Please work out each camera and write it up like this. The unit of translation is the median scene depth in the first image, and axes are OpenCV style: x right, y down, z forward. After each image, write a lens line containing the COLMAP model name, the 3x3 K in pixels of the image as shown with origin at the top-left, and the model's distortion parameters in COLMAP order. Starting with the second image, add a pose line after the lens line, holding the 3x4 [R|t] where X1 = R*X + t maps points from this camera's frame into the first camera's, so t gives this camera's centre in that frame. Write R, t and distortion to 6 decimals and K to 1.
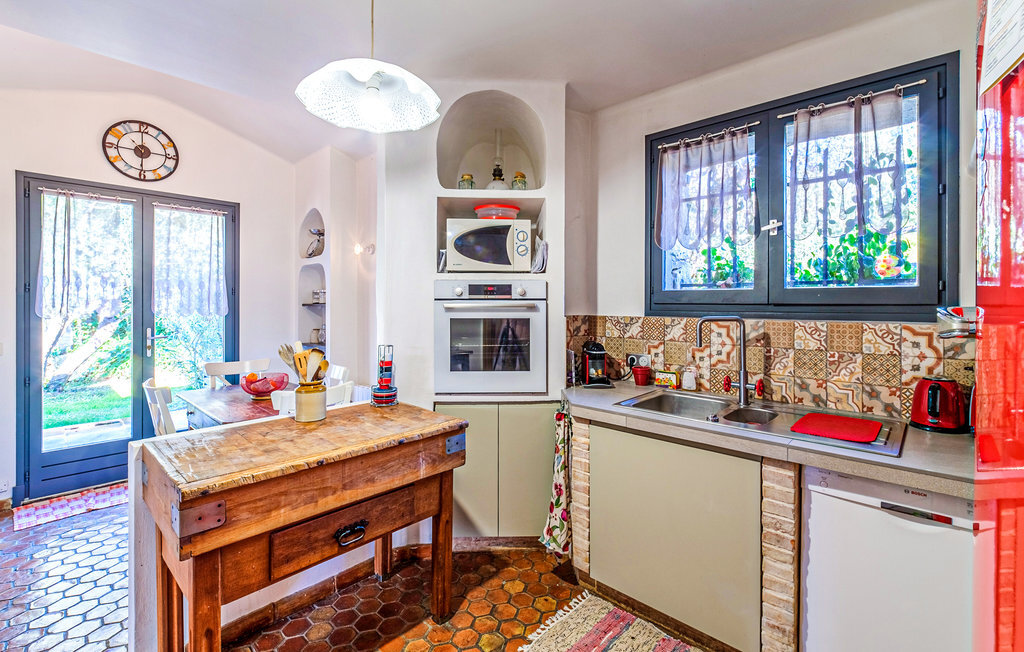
lens RADIAL K [[454.9, 0, 495.3], [0, 454.9, 306.6], [0, 0, 1]] dist [-0.001221, -0.000886]
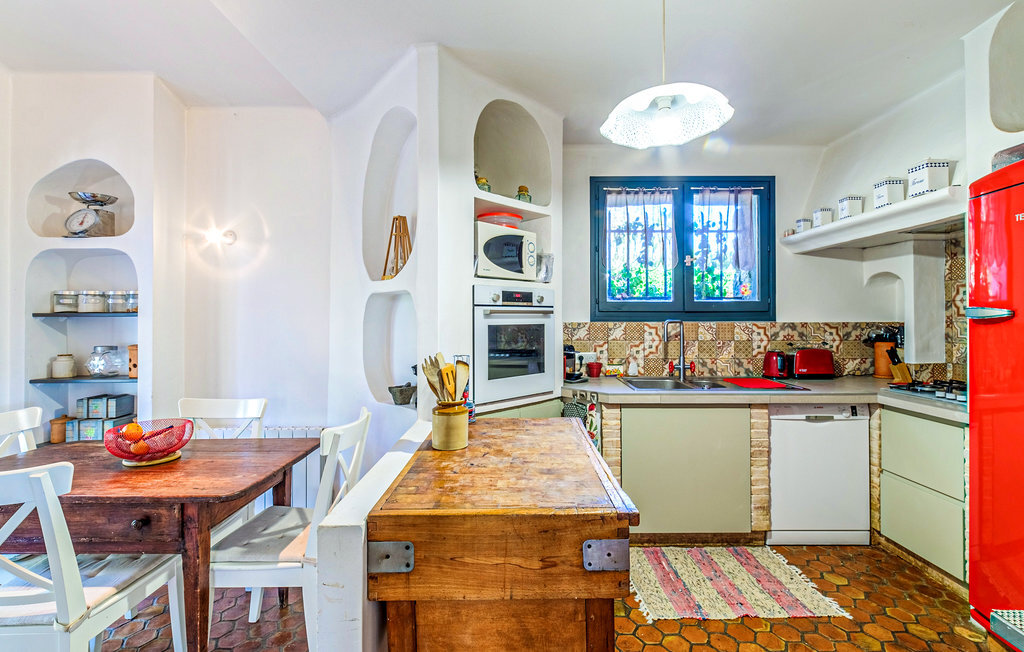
lens RADIAL K [[454.9, 0, 511.5], [0, 454.9, 318.5], [0, 0, 1]] dist [-0.001221, -0.000886]
pose [[0.725260, -0.004560, 0.688460, -0.774046], [0.007852, 0.999968, -0.001649, 0.014297], [-0.688431, 0.006602, 0.725272, 0.283084]]
